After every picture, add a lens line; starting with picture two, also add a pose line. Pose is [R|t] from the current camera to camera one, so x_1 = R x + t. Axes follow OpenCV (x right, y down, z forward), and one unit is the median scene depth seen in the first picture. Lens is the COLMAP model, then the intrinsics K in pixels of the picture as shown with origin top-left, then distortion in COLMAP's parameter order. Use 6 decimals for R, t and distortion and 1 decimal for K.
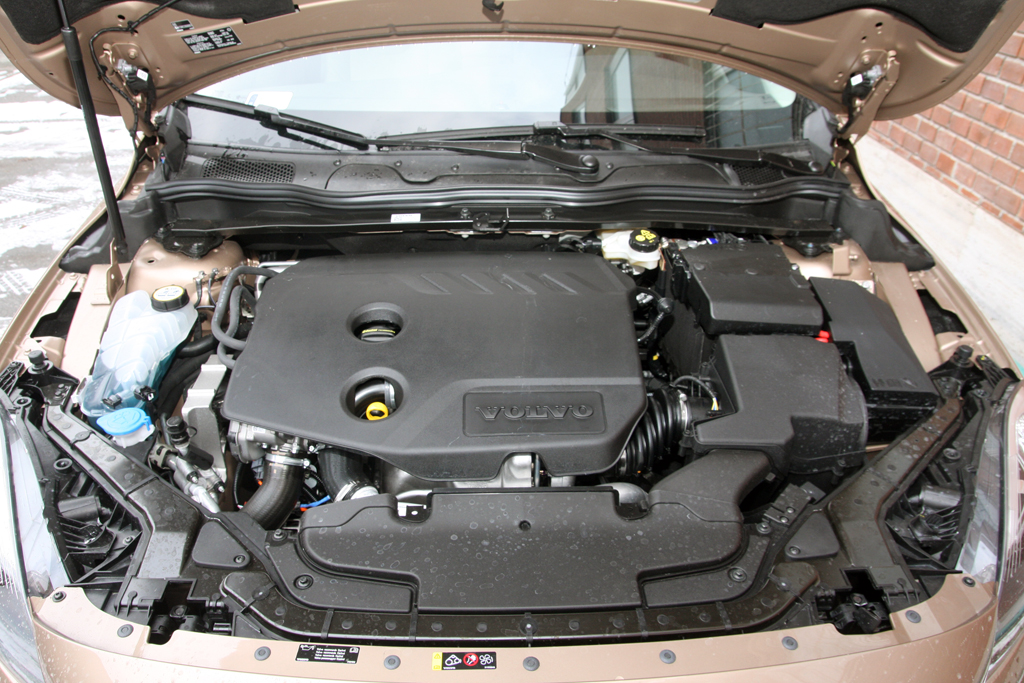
lens RADIAL K [[791.1, 0, 507.8], [0, 791.1, 368.0], [0, 0, 1]] dist [-0.146093, 0.117562]
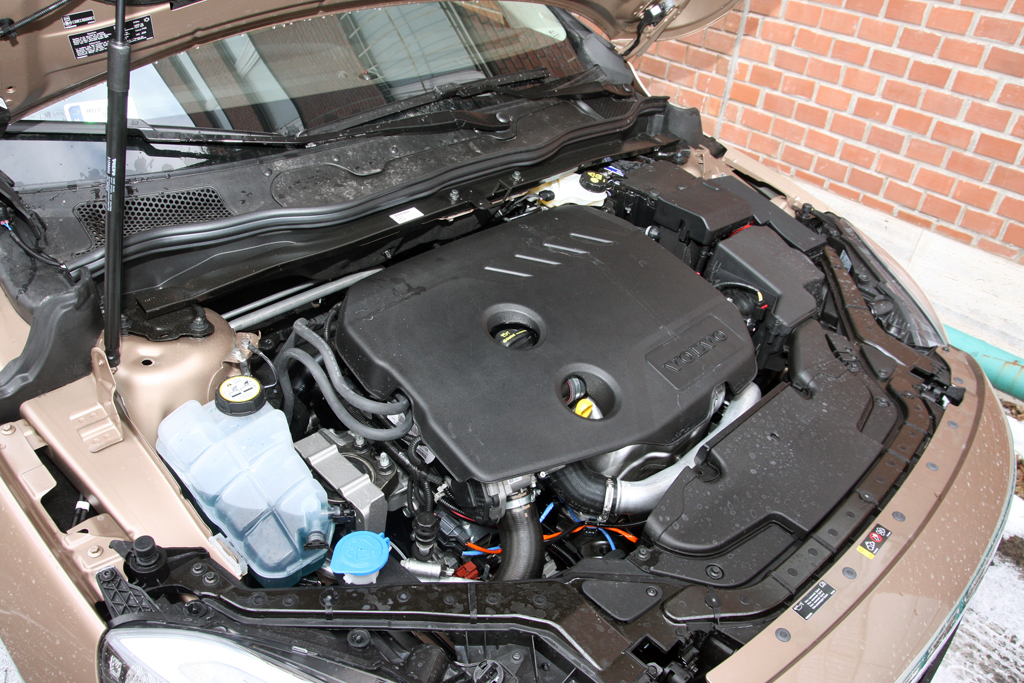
lens RADIAL K [[791.1, 0, 507.8], [0, 791.1, 368.0], [0, 0, 1]] dist [-0.146093, 0.117562]
pose [[0.720076, -0.360245, 0.593056, -0.663223], [0.304761, 0.932020, 0.196110, -0.176000], [-0.623387, 0.039526, 0.780913, 0.247976]]
